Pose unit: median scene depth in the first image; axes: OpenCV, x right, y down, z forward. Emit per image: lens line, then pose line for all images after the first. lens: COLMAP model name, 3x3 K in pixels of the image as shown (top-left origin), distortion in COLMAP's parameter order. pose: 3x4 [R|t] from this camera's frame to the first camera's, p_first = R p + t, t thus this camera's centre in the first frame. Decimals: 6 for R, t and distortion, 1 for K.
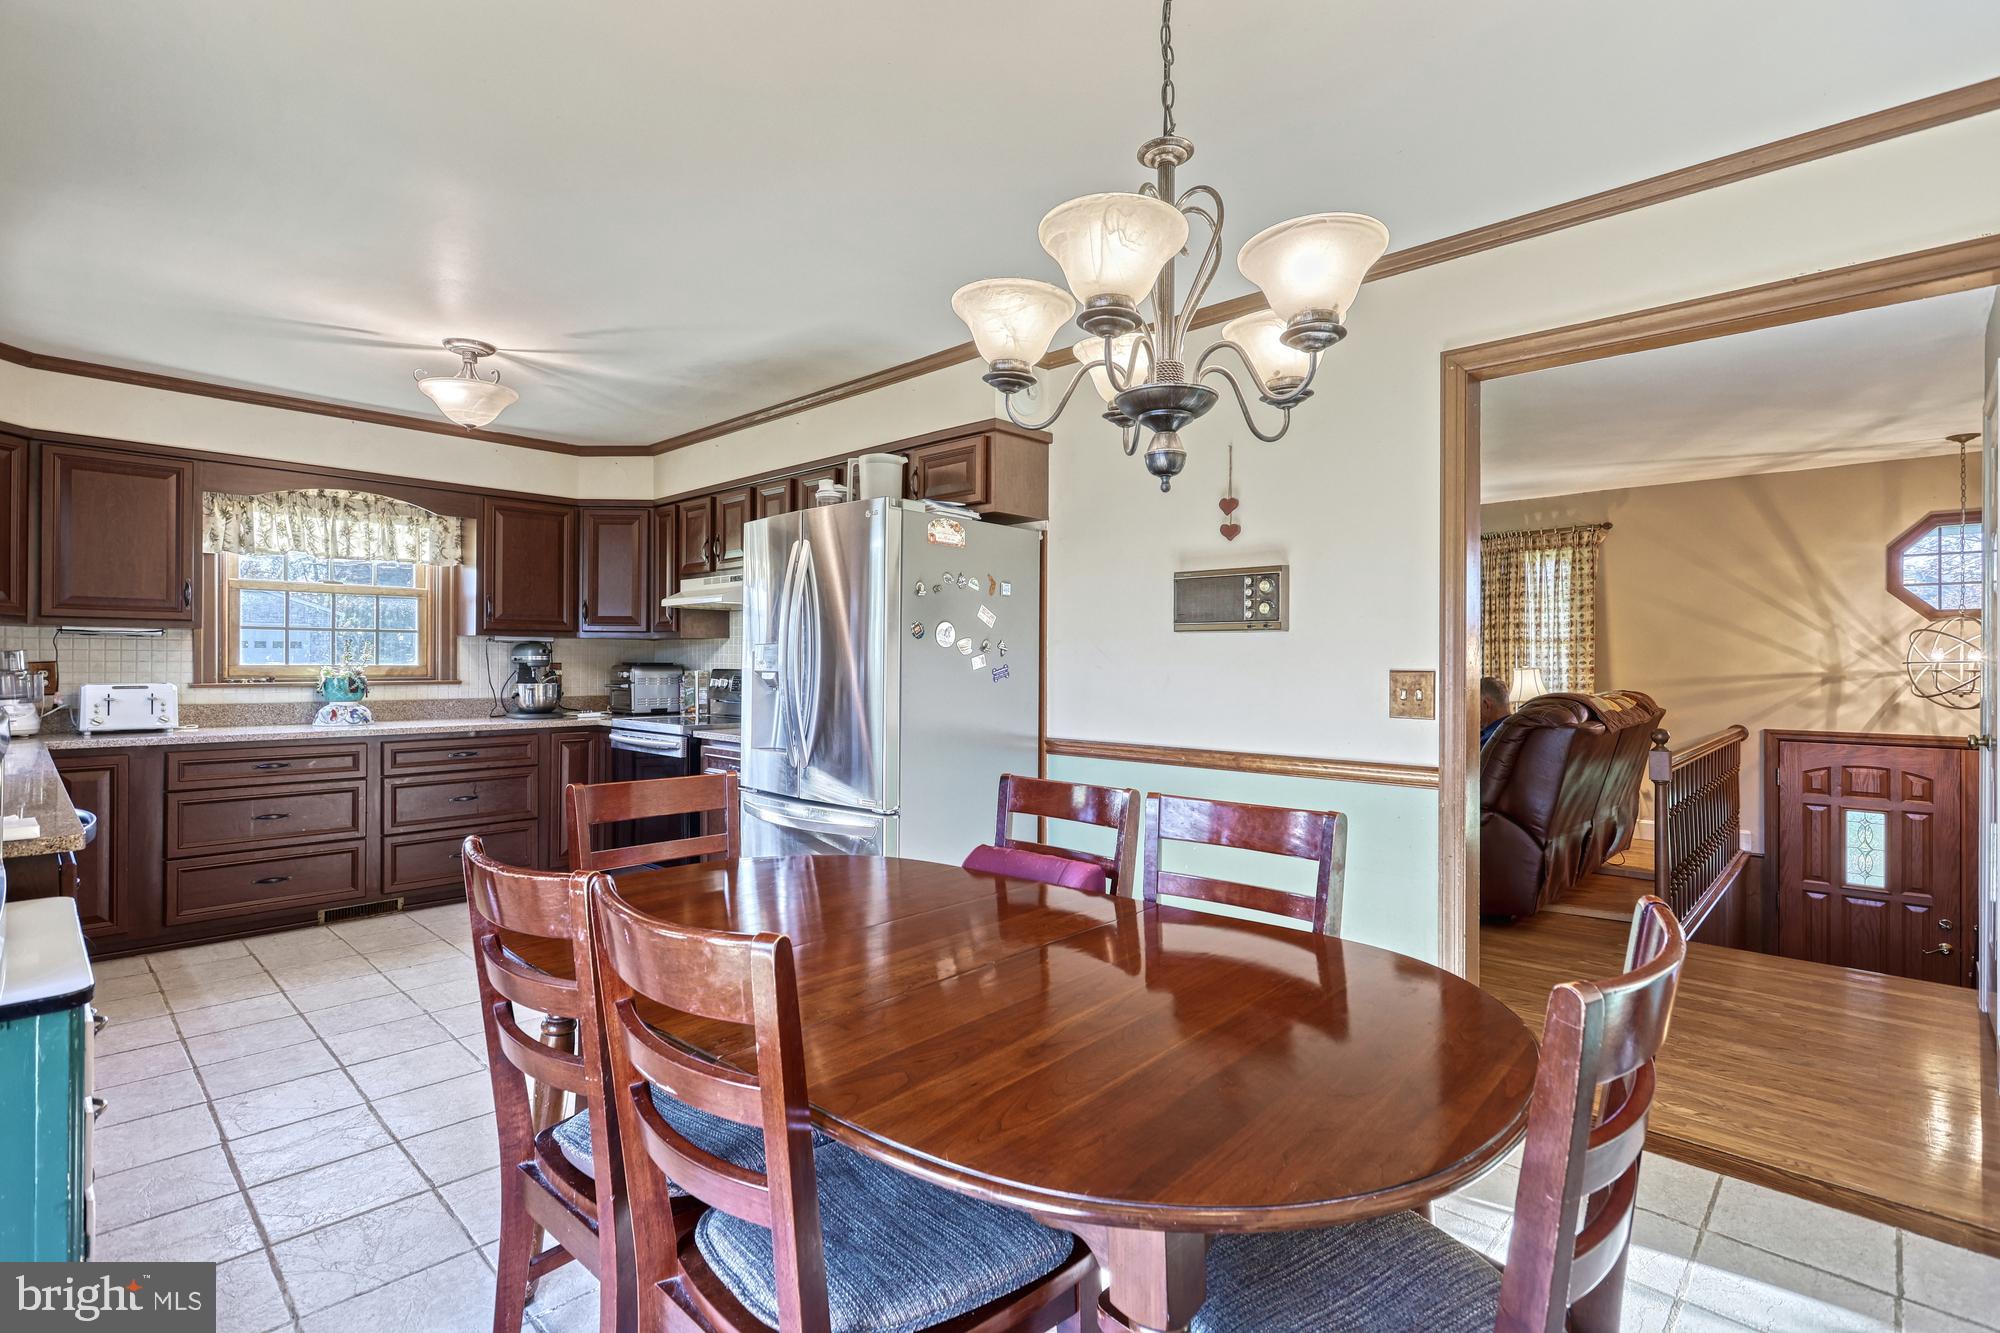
lens RADIAL K [[940.3, 0, 1002.9], [0, 940.3, 661.8], [0, 0, 1]] dist [-0.009129, 0.004619]
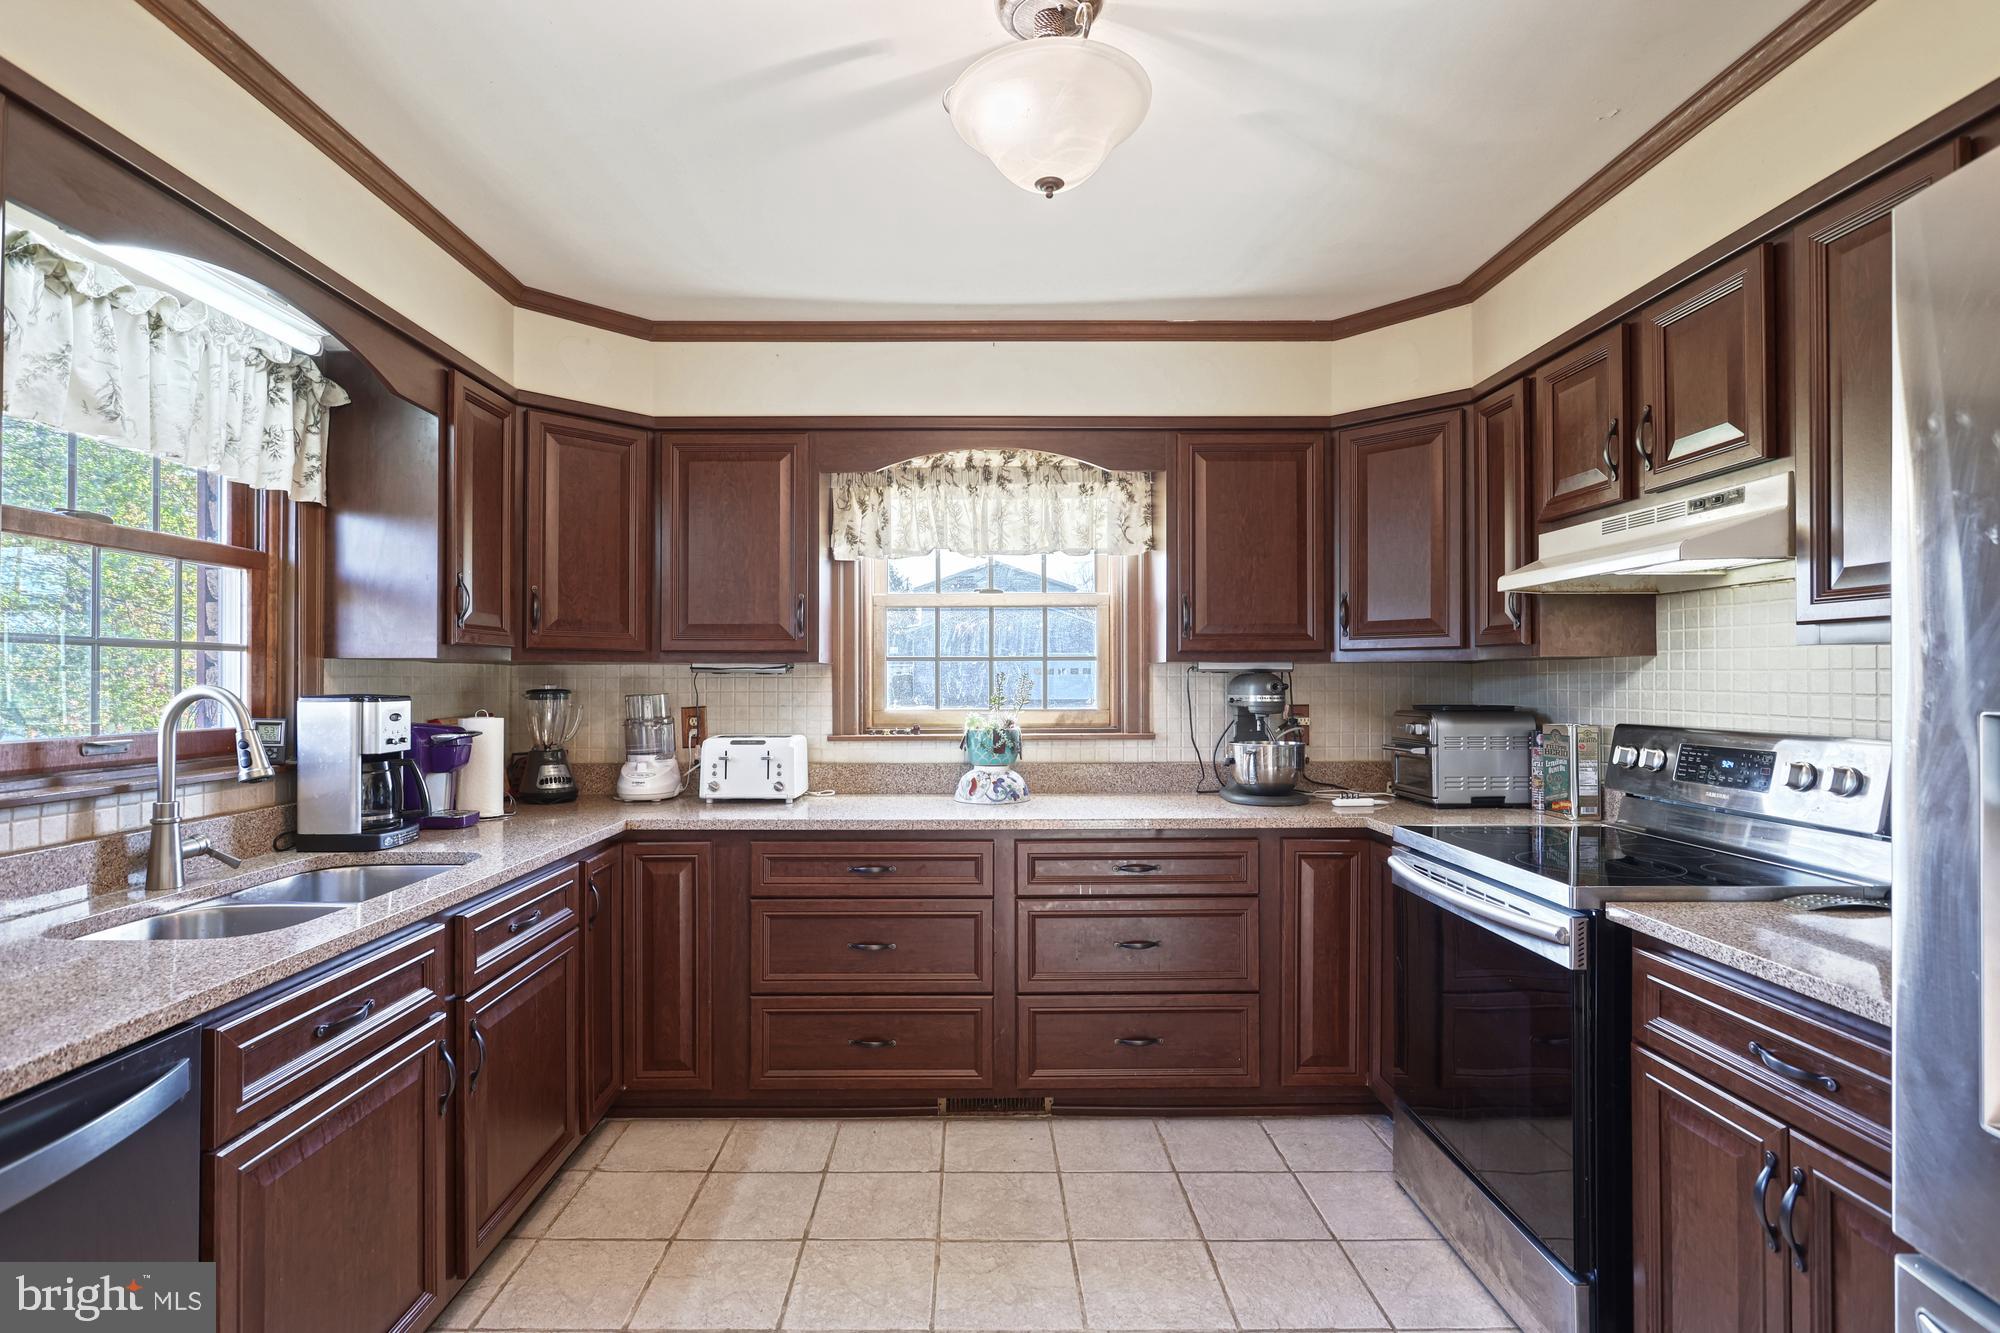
lens RADIAL K [[961.2, 0, 974.8], [0, 961.2, 676.2], [0, 0, 1]] dist [-0.003108, 0.001710]
pose [[0.687002, -0.010762, -0.726576, -0.198895], [0.006880, 0.999942, -0.008305, -0.015034], [0.726623, 0.000707, 0.687036, 0.490931]]
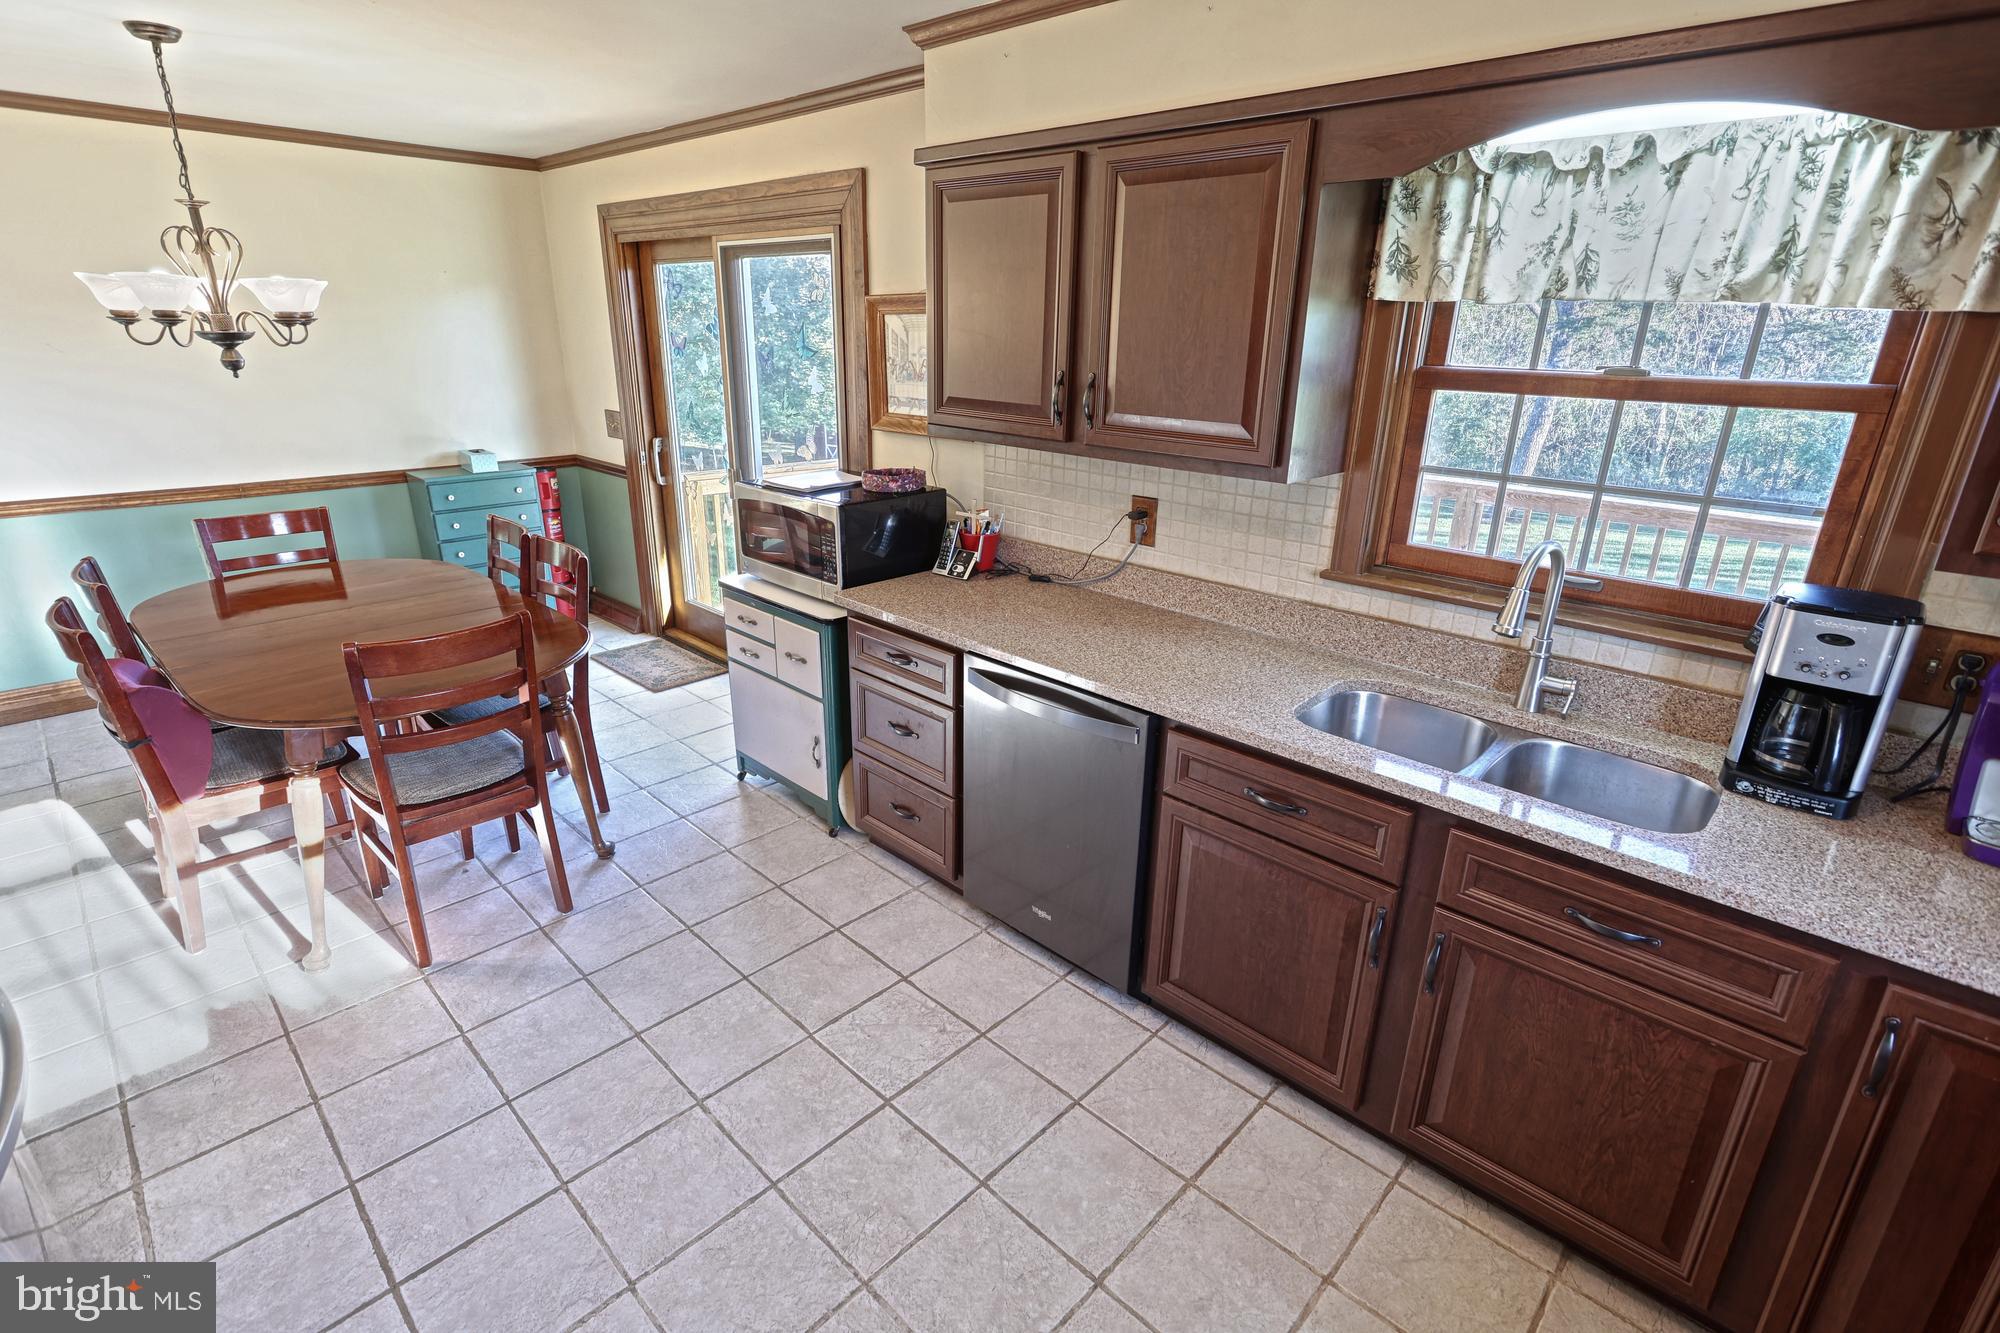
lens RADIAL K [[940.3, 0, 1002.9], [0, 940.3, 661.8], [0, 0, 1]] dist [-0.009129, 0.004619]
pose [[-0.999655, -0.025676, -0.005513, -0.450795], [-0.026039, 0.941828, 0.335086, -0.094002], [-0.003412, 0.335114, -0.942171, 0.914477]]
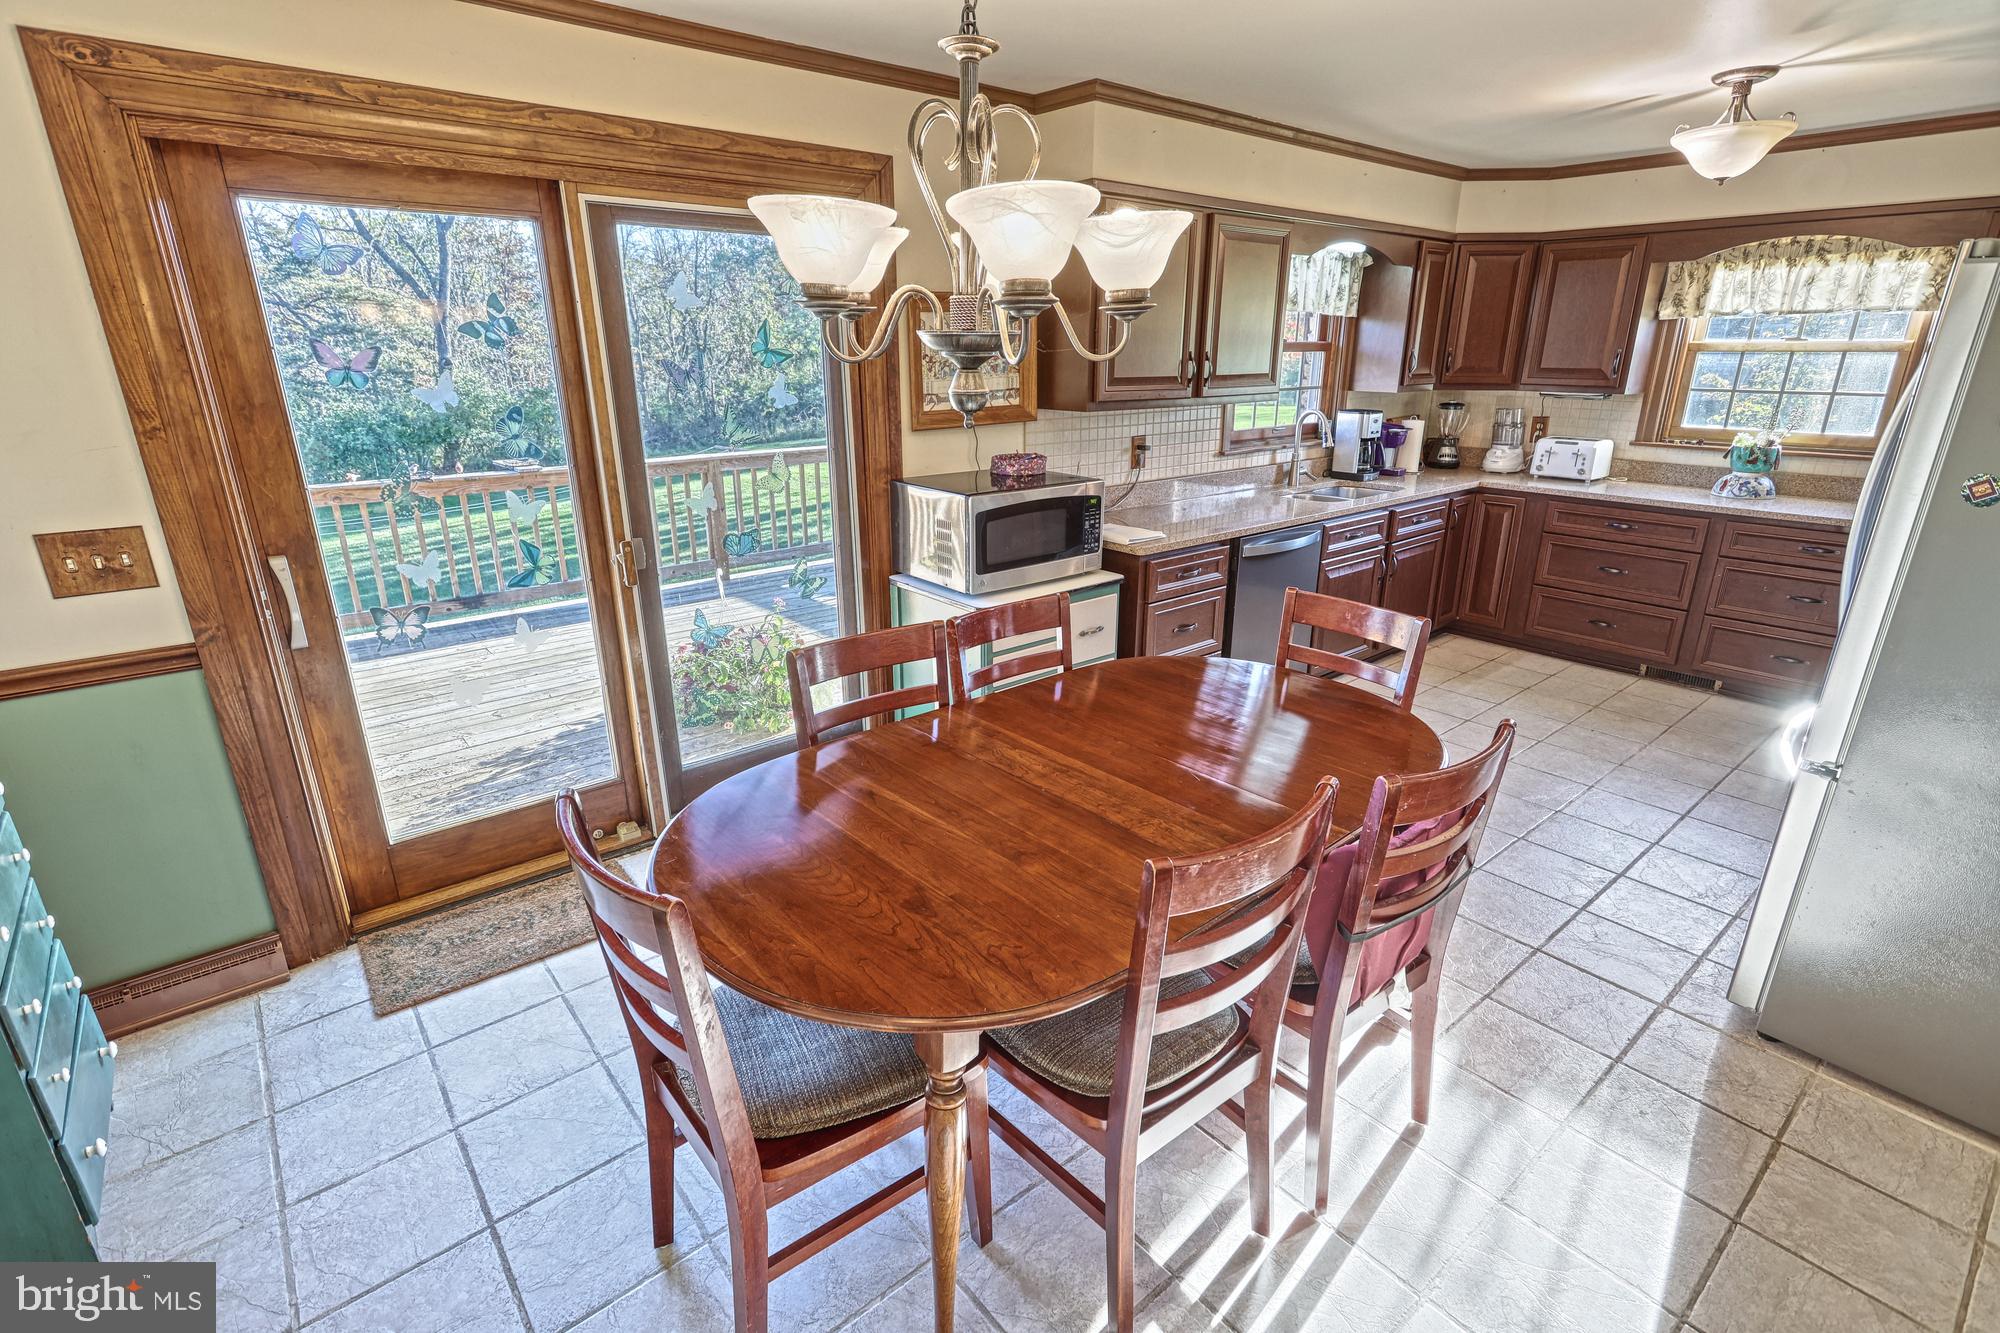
lens RADIAL K [[940.3, 0, 1002.9], [0, 940.3, 661.8], [0, 0, 1]] dist [-0.009129, 0.004619]
pose [[-0.114643, 0.313532, -0.942632, 0.344146], [0.002528, 0.948977, 0.315335, -0.074856], [0.993403, 0.033768, -0.109587, 0.328137]]
